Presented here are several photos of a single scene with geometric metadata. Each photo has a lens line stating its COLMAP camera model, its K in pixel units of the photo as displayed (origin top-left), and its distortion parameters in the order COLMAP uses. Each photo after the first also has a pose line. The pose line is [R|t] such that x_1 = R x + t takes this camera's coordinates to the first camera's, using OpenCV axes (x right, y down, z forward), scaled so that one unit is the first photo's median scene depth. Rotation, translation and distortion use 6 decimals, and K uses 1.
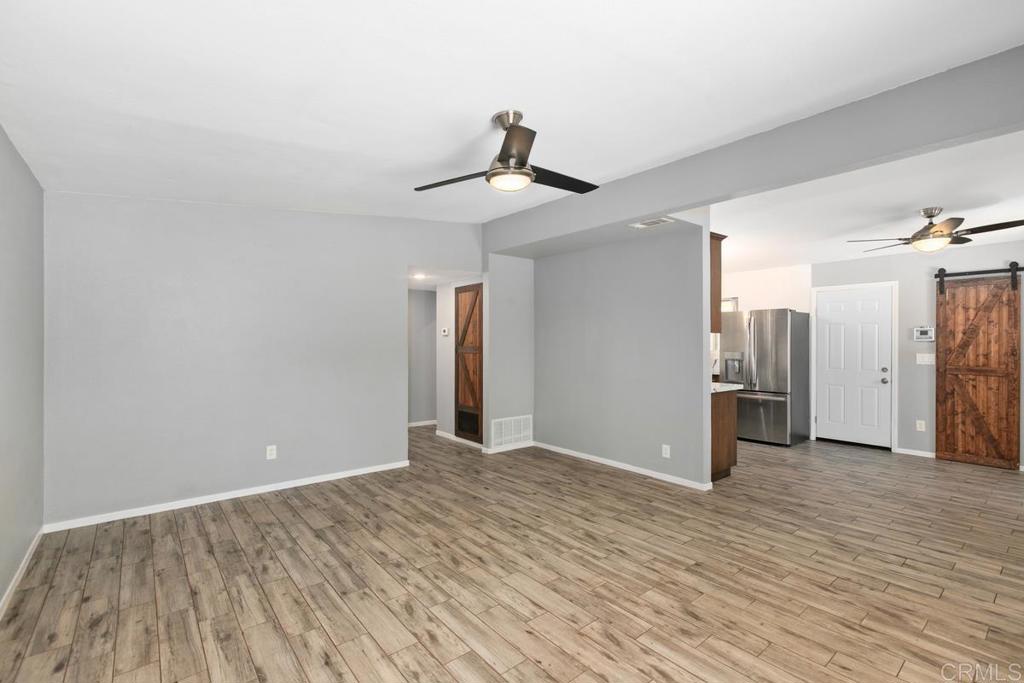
lens RADIAL K [[465.0, 0, 514.9], [0, 465.0, 344.0], [0, 0, 1]] dist [-0.000013, -0.000552]
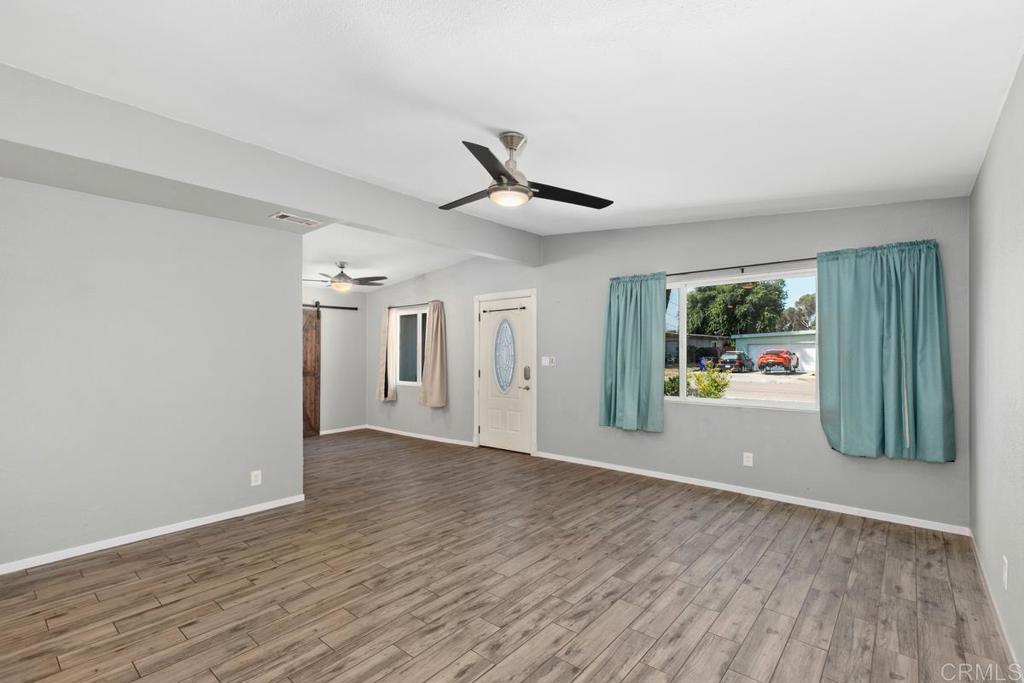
lens RADIAL K [[465.0, 0, 514.9], [0, 465.0, 344.0], [0, 0, 1]] dist [-0.000013, -0.000552]
pose [[-0.184643, 0.020408, 0.982594, -0.721944], [0.011902, 0.999757, -0.018528, 0.003519], [-0.982734, 0.008274, -0.184841, 0.796622]]
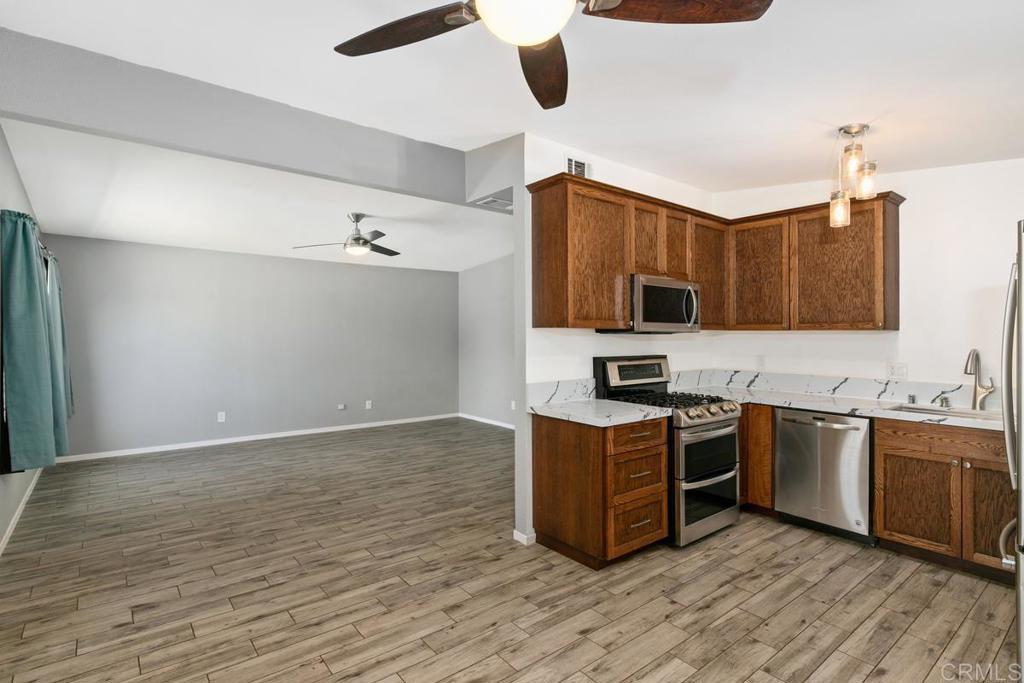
lens RADIAL K [[506.0, 0, 498.3], [0, 506.0, 327.4], [0, 0, 1]] dist [-0.001001, -0.002954]
pose [[-0.024716, -0.011432, -0.999629, 1.328629], [-0.010171, 0.999886, -0.011184, -0.015754], [0.999643, 0.009891, -0.024829, 1.073315]]
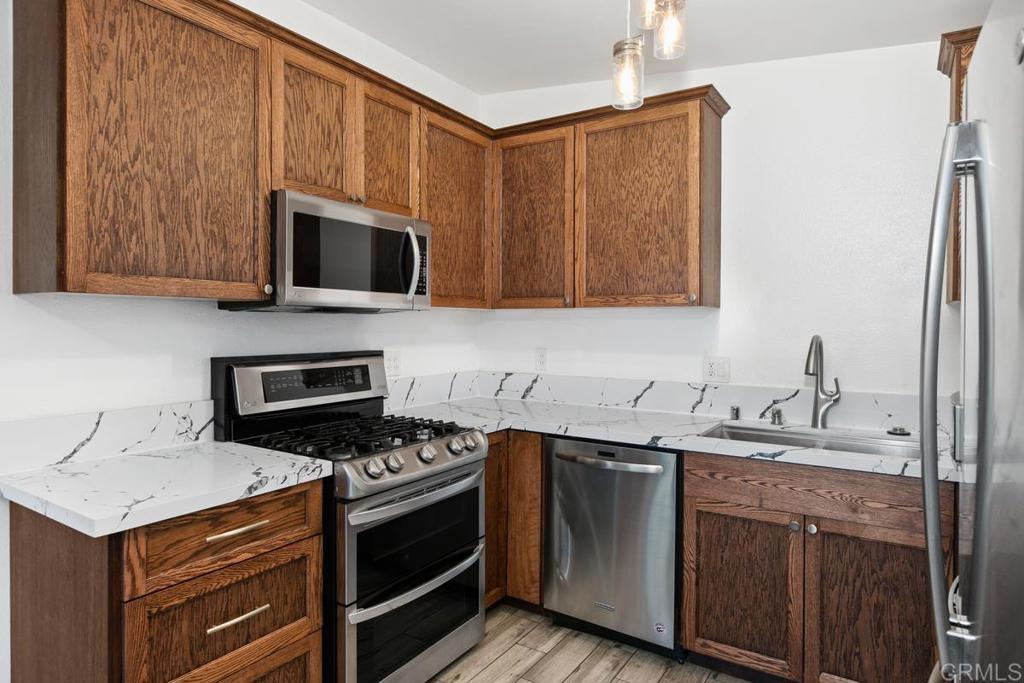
lens RADIAL K [[602.0, 0, 511.5], [0, 602.0, 323.0], [0, 0, 1]] dist [-0.002240, -0.000449]
pose [[0.304164, 0.002955, -0.952615, 0.992831], [-0.010074, 0.999949, -0.000115, -0.007566], [0.952567, 0.009632, 0.304178, 1.329996]]
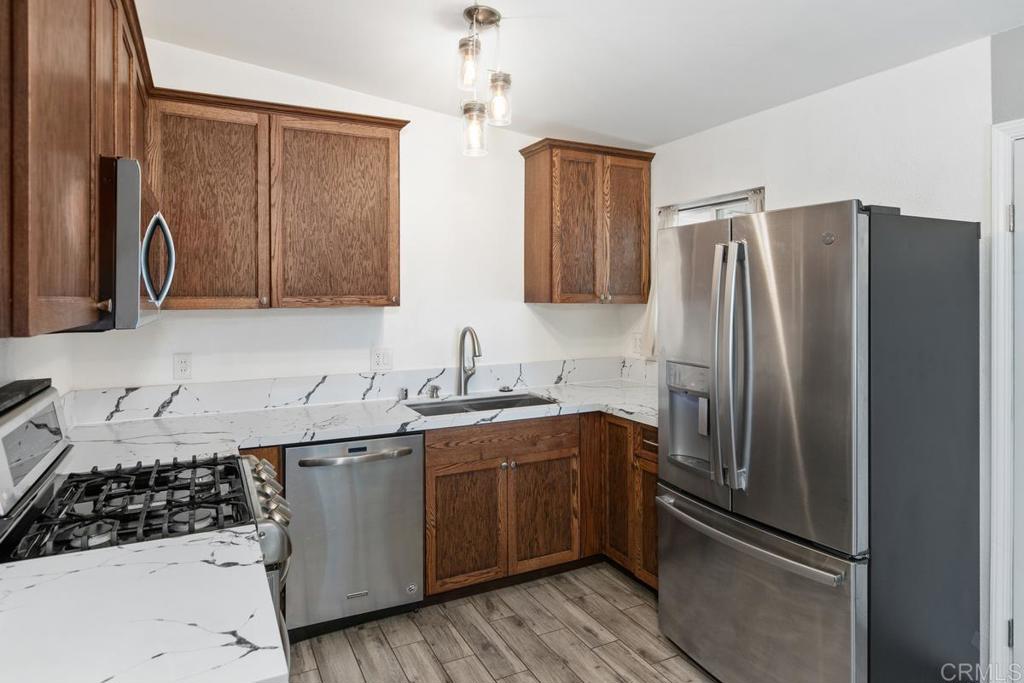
lens RADIAL K [[607.8, 0, 510.6], [0, 607.8, 291.7], [0, 0, 1]] dist [0.000168, -0.001026]
pose [[0.977408, -0.001785, -0.211354, 0.727455], [-0.000325, 0.999950, -0.009950, -0.039809], [0.211362, 0.009794, 0.977359, 0.990621]]
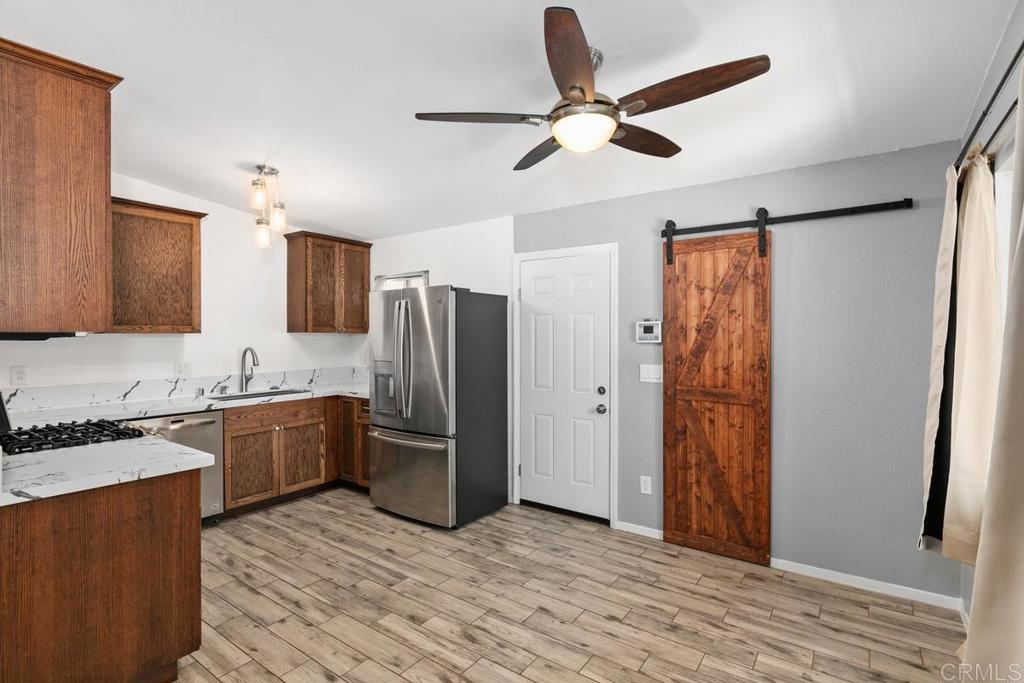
lens RADIAL K [[497.1, 0, 516.2], [0, 497.1, 337.1], [0, 0, 1]] dist [-0.001015, -0.000654]
pose [[0.963314, -0.001093, 0.268375, 0.761116], [0.001140, 0.999999, -0.000019, -0.020242], [-0.268374, 0.000324, 0.963315, 0.602720]]
